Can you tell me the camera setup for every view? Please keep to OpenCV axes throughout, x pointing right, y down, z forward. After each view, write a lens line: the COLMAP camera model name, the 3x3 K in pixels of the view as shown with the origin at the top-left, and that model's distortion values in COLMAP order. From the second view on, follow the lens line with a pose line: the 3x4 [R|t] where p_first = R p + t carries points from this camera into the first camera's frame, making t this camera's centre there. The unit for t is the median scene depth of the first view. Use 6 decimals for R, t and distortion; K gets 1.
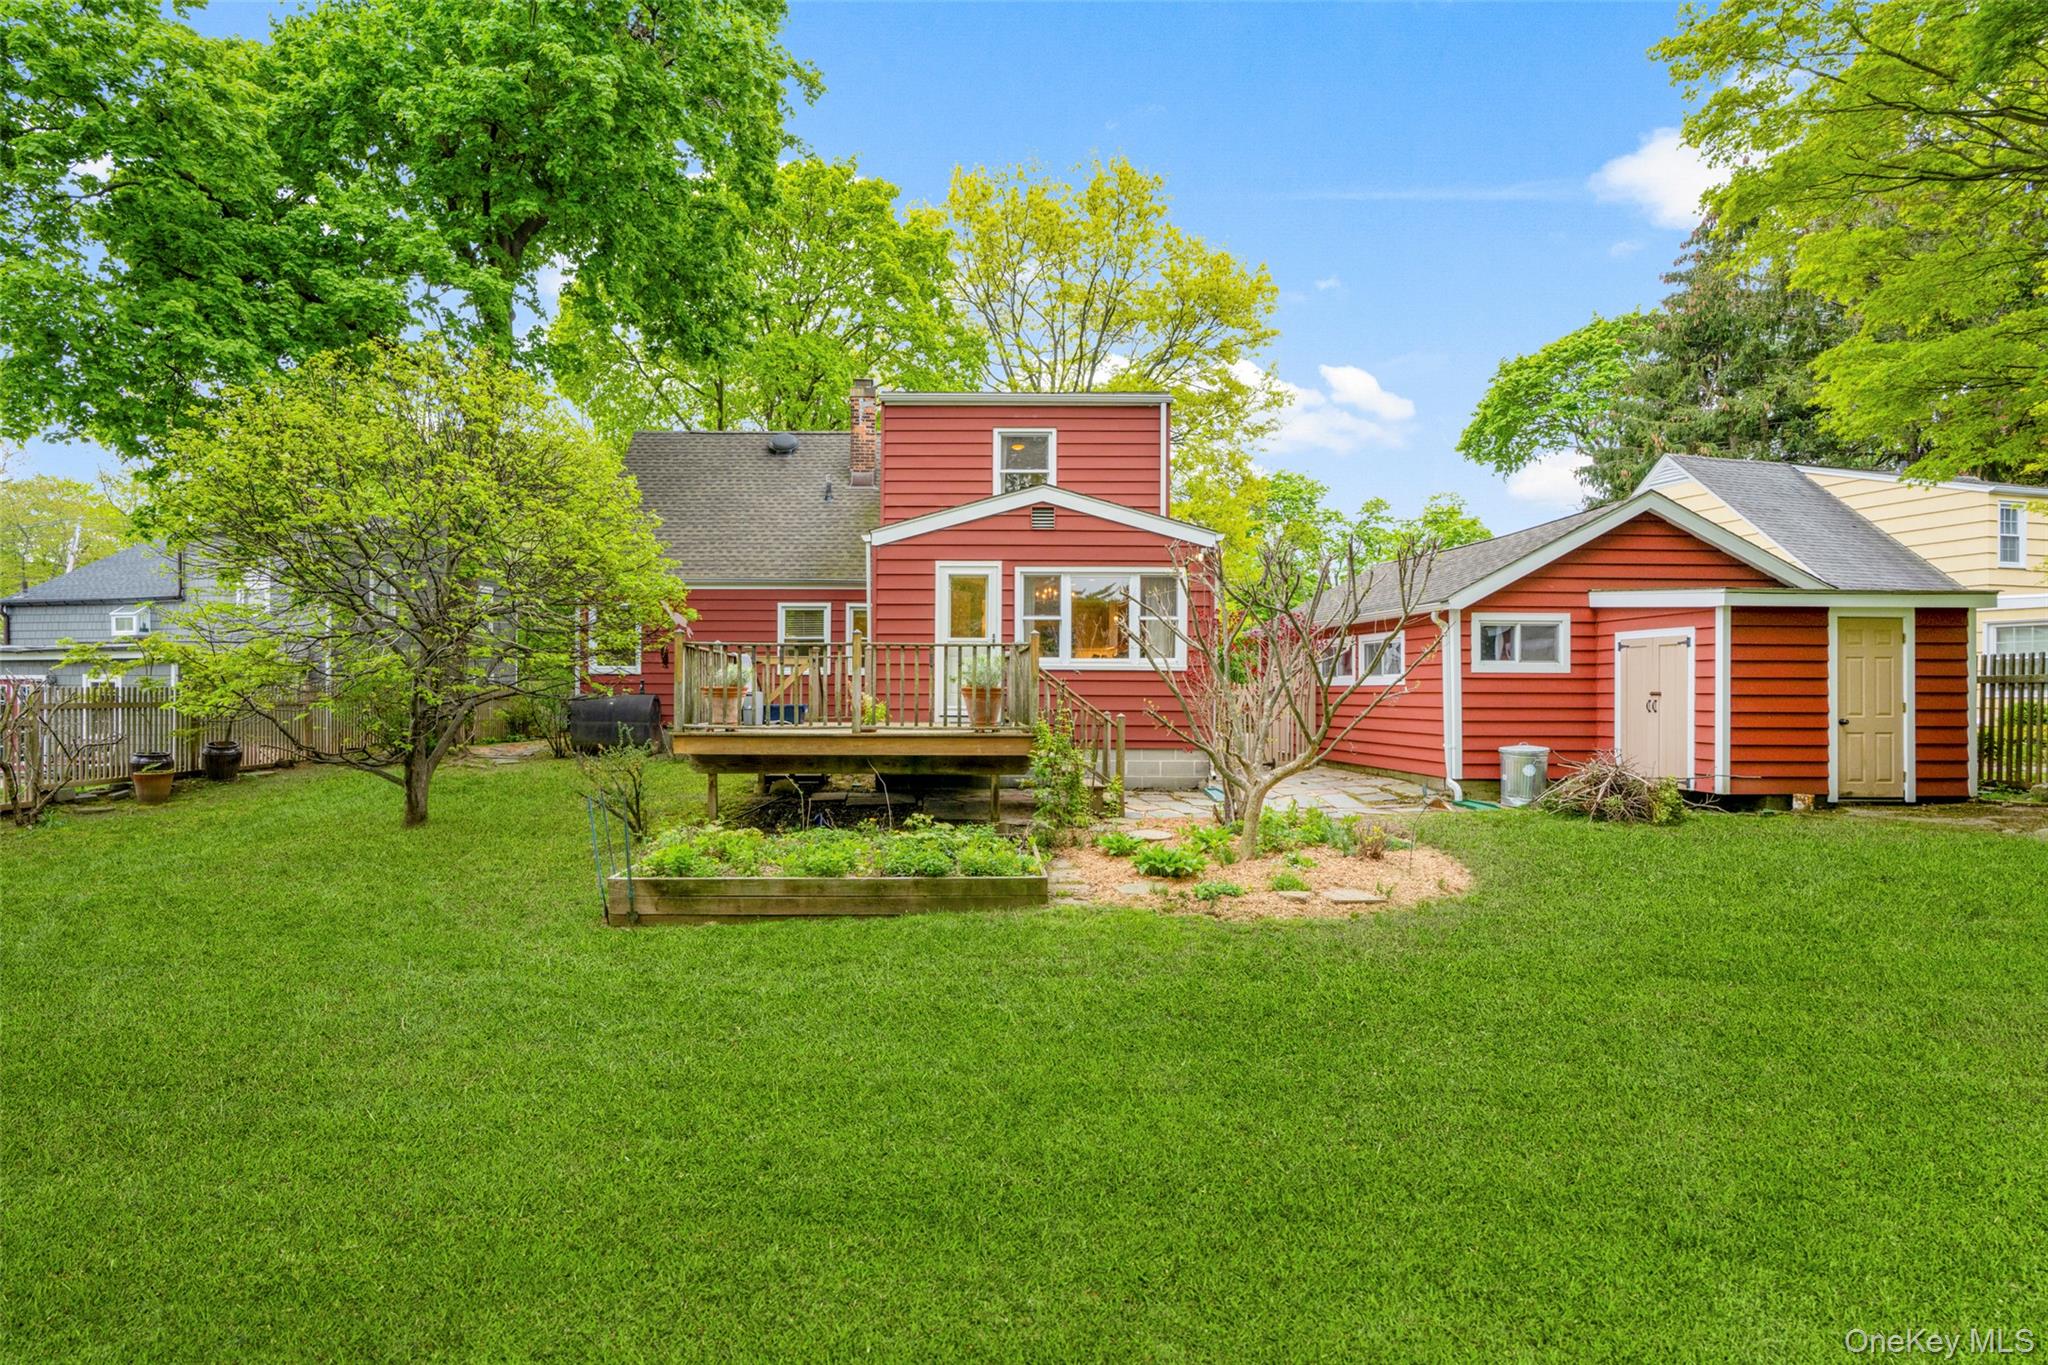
lens RADIAL K [[999.1, 0, 1029.6], [0, 999.1, 659.7], [0, 0, 1]] dist [-0.013049, -0.000003]
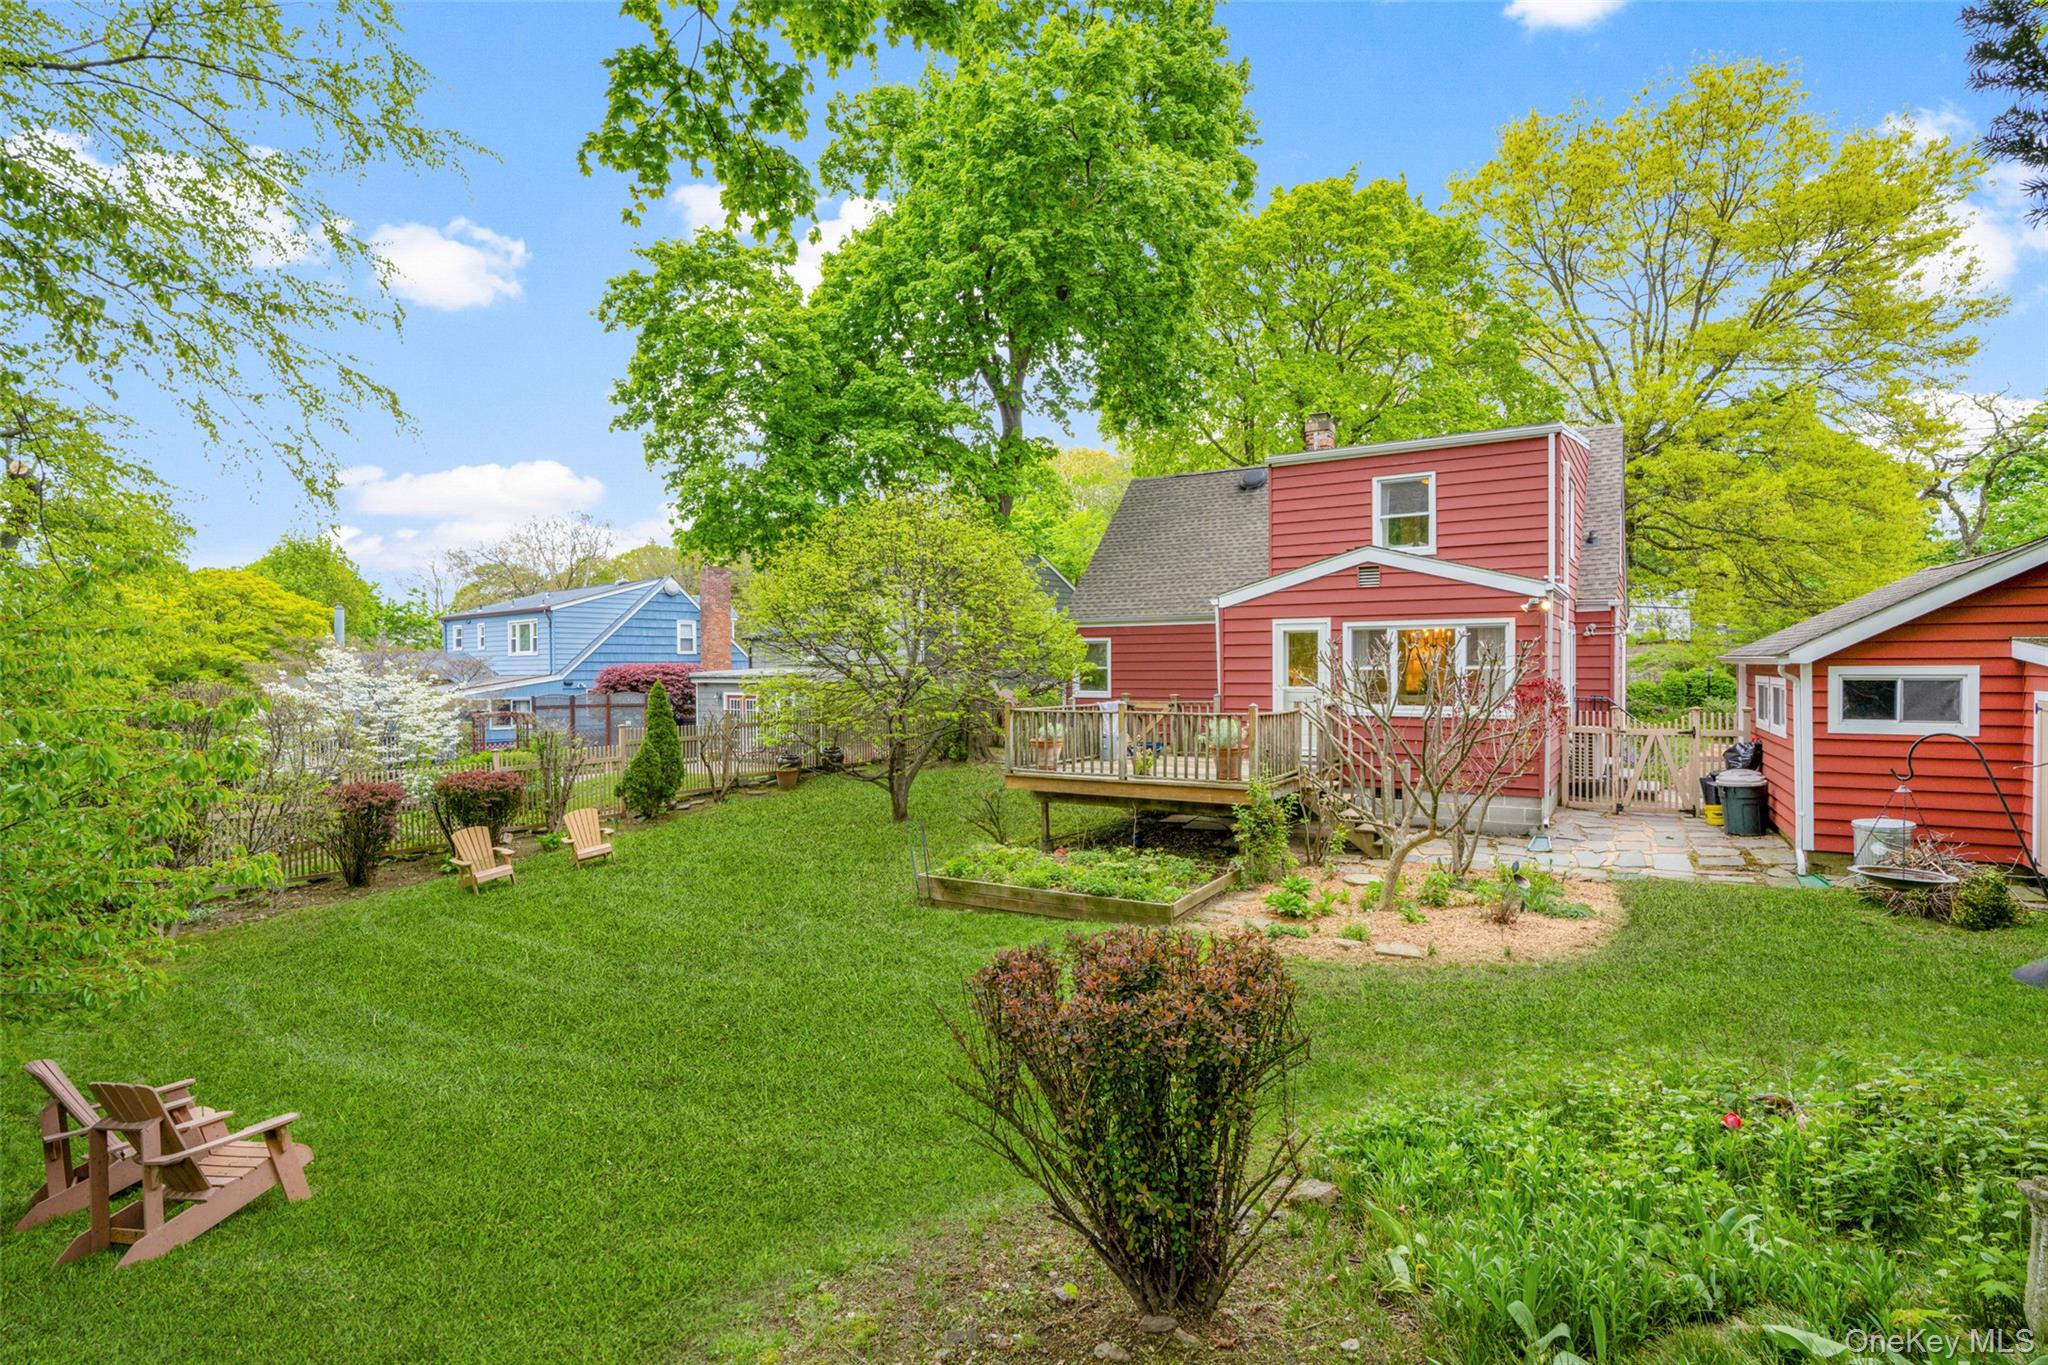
lens RADIAL K [[951.1, 0, 1015.0], [0, 951.1, 680.9], [0, 0, 1]] dist [-0.001346, 0.000567]
pose [[0.859323, -0.005270, -0.511406, 0.212734], [0.012840, 0.999854, 0.011272, -0.044815], [0.511272, -0.016253, 0.859265, -0.091067]]
